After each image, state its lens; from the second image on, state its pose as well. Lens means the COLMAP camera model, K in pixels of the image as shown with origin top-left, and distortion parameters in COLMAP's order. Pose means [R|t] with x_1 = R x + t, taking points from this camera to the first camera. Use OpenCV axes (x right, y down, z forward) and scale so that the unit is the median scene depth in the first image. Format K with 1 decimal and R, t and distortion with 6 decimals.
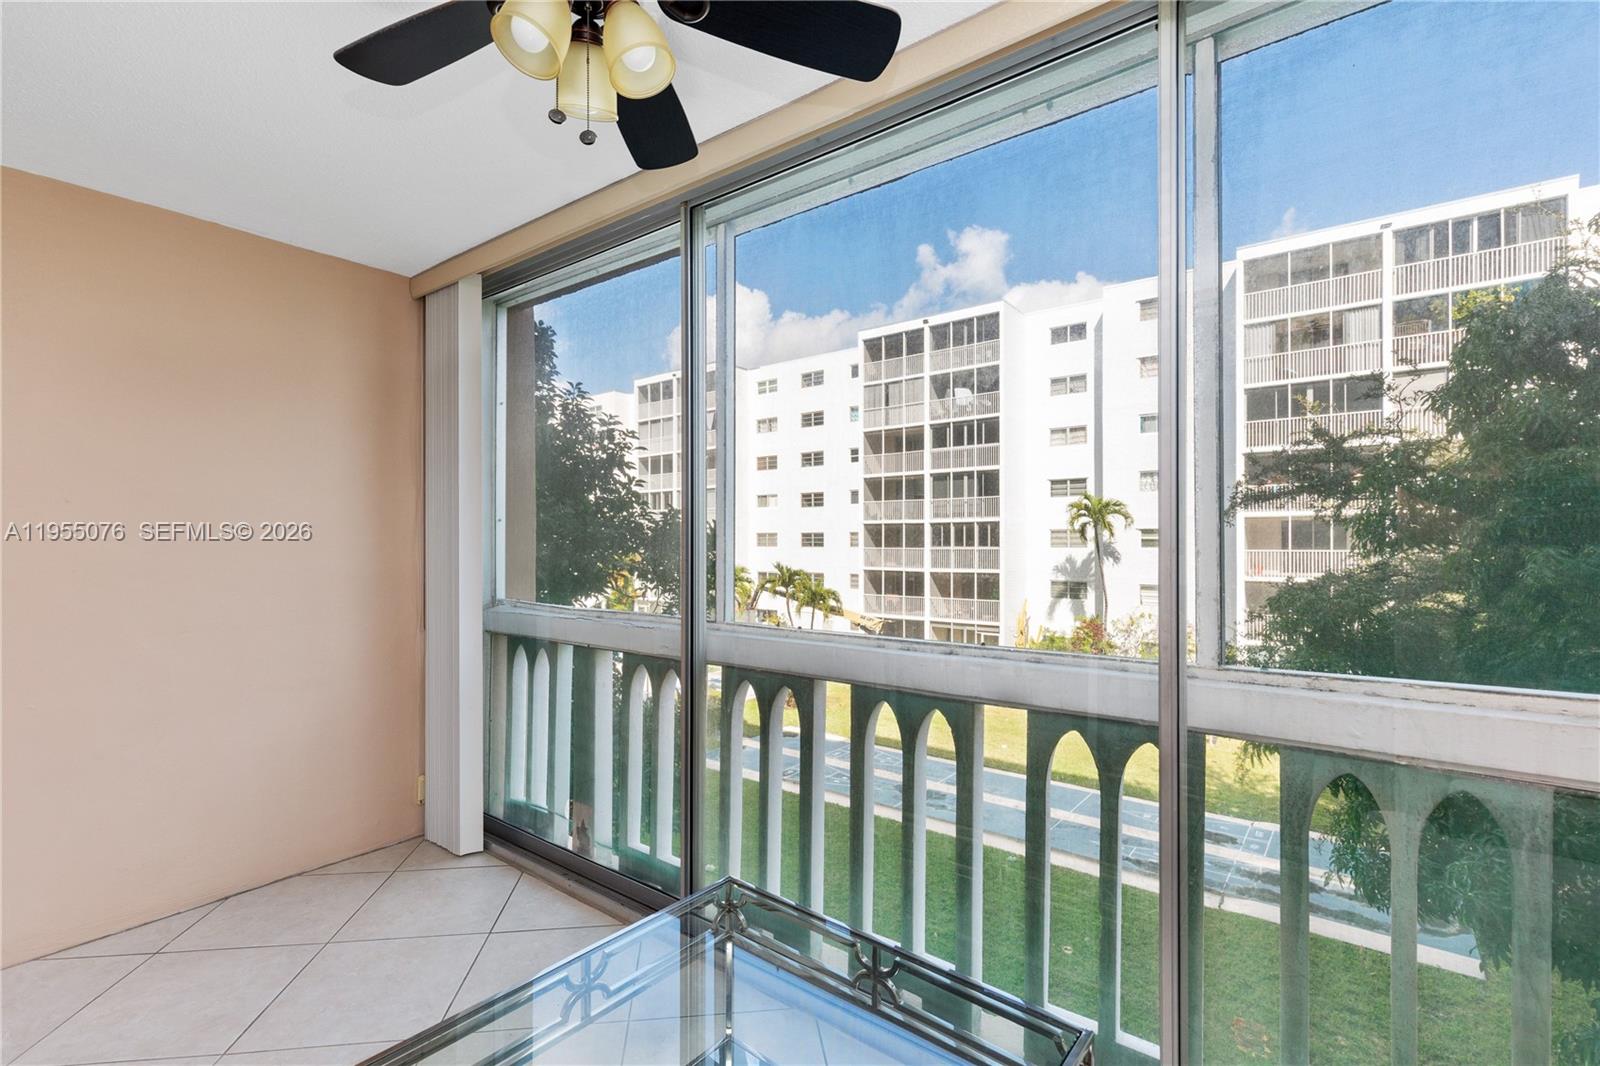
lens RADIAL K [[718.4, 0, 787.9], [0, 718.4, 533.6], [0, 0, 1]] dist [0.007120, -0.002803]
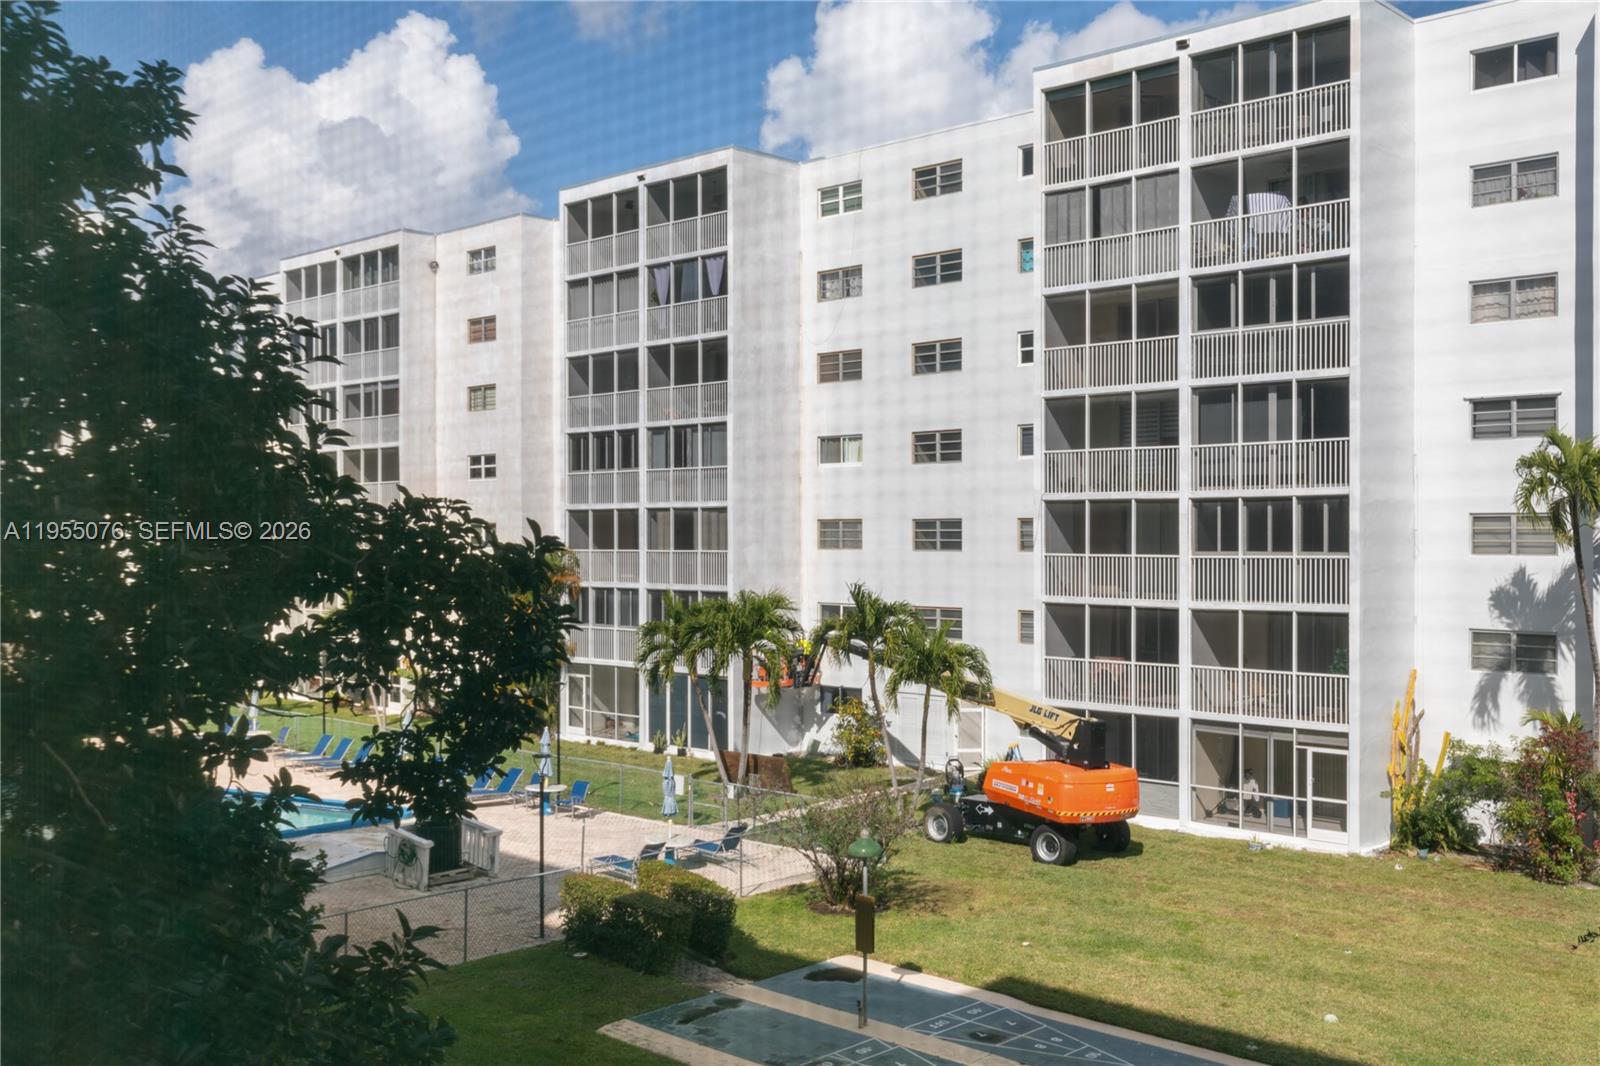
lens RADIAL K [[1720.3, 0, 792.4], [0, 1720.3, 544.9], [0, 0, 1]] dist [-0.014475, 0.000000]
pose [[0.988882, 0.004468, -0.148636, 0.111376], [-0.002316, 0.999890, 0.014646, -0.001022], [0.148685, -0.014139, 0.988783, -0.088309]]
